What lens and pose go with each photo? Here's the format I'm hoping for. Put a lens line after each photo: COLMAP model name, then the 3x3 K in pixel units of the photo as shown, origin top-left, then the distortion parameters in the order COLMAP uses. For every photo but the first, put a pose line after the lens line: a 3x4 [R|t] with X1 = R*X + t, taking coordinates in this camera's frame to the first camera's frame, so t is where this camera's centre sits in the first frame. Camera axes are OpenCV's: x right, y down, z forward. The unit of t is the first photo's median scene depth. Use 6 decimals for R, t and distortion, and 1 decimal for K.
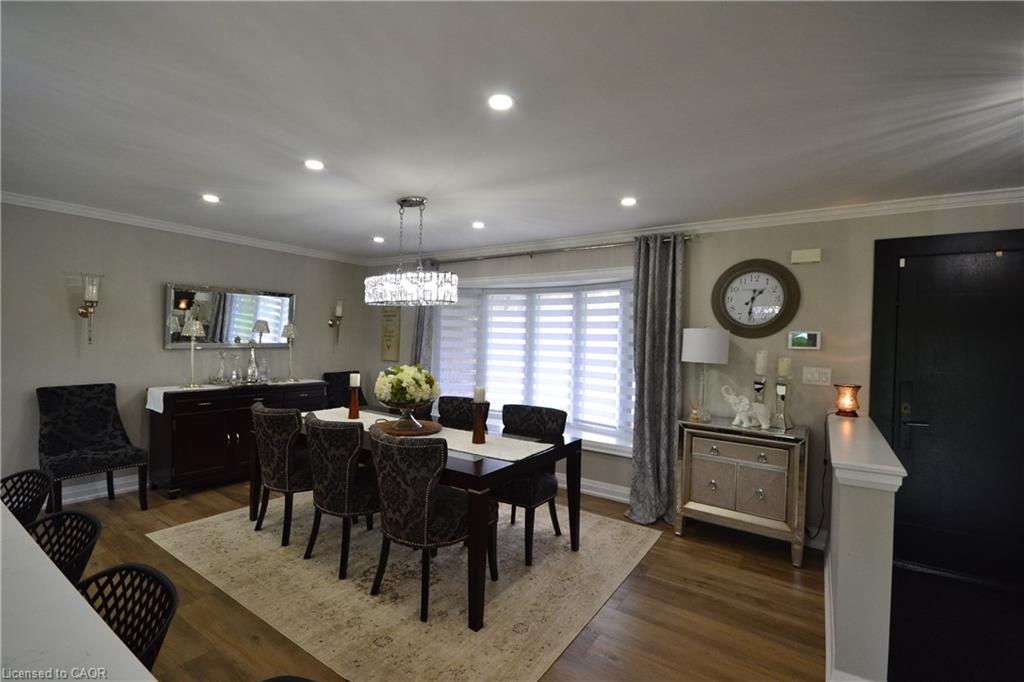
lens RADIAL K [[457.8, 0, 513.9], [0, 457.8, 344.9], [0, 0, 1]] dist [0.004290, -0.004833]
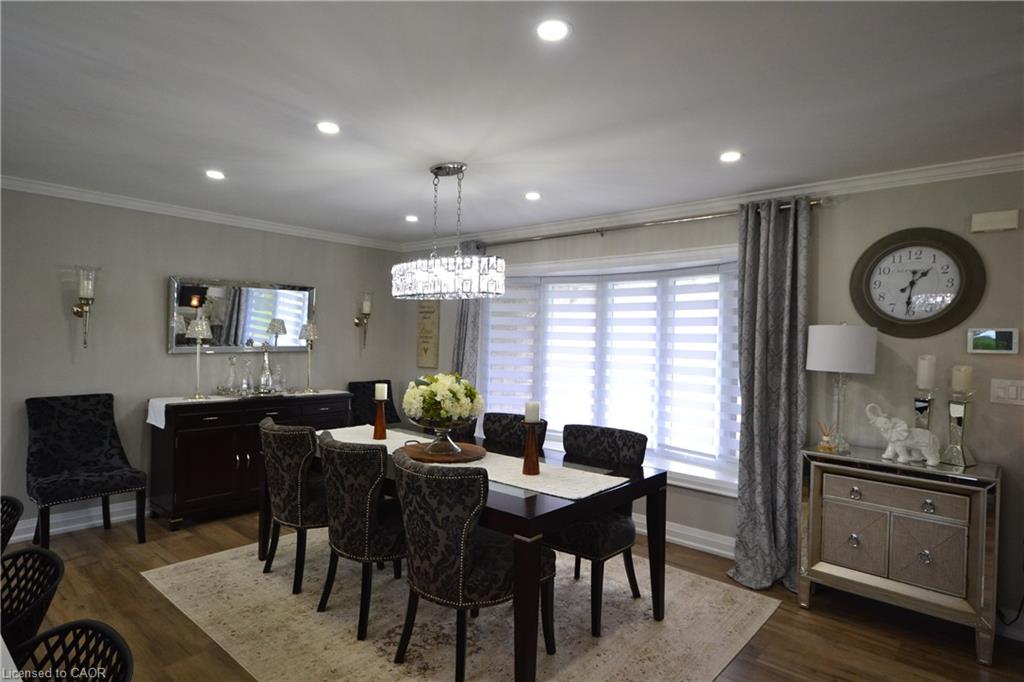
lens RADIAL K [[566.9, 0, 514.0], [0, 566.9, 344.8], [0, 0, 1]] dist [0.020884, -0.001543]
pose [[0.992091, -0.002421, -0.125501, 0.013691], [0.001807, 0.999986, -0.005004, -0.000681], [0.125511, 0.004738, 0.992081, 0.029097]]
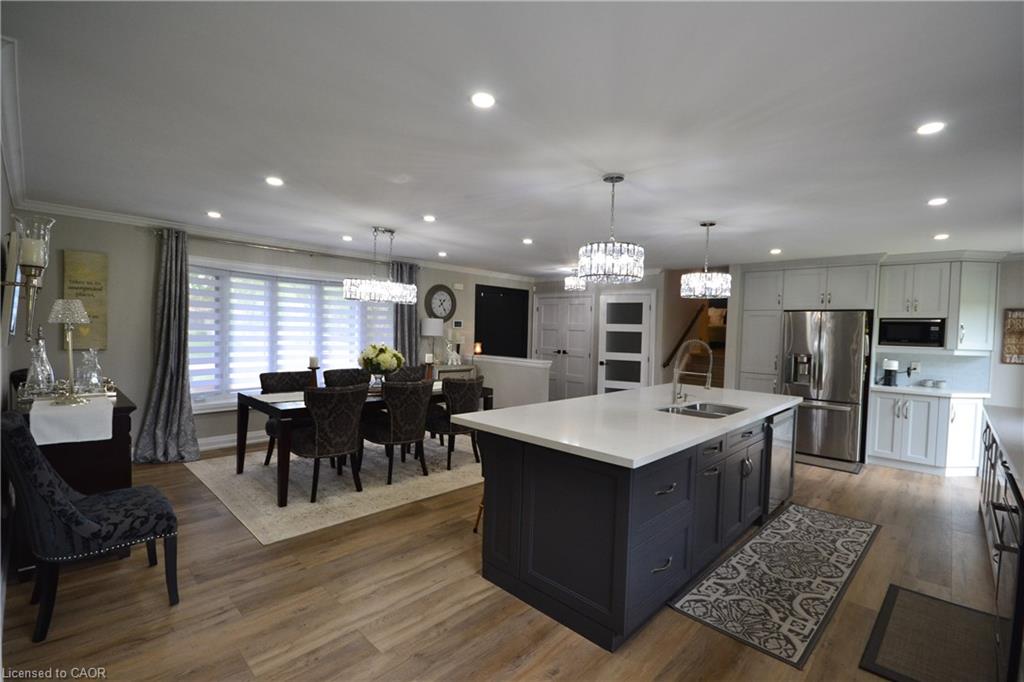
lens RADIAL K [[457.8, 0, 506.1], [0, 457.8, 345.5], [0, 0, 1]] dist [0.004290, -0.004833]
pose [[0.184157, -0.056066, 0.981297, -1.430329], [-0.010448, 0.998204, 0.058993, -0.037972], [-0.982841, -0.021117, 0.183240, 0.326706]]
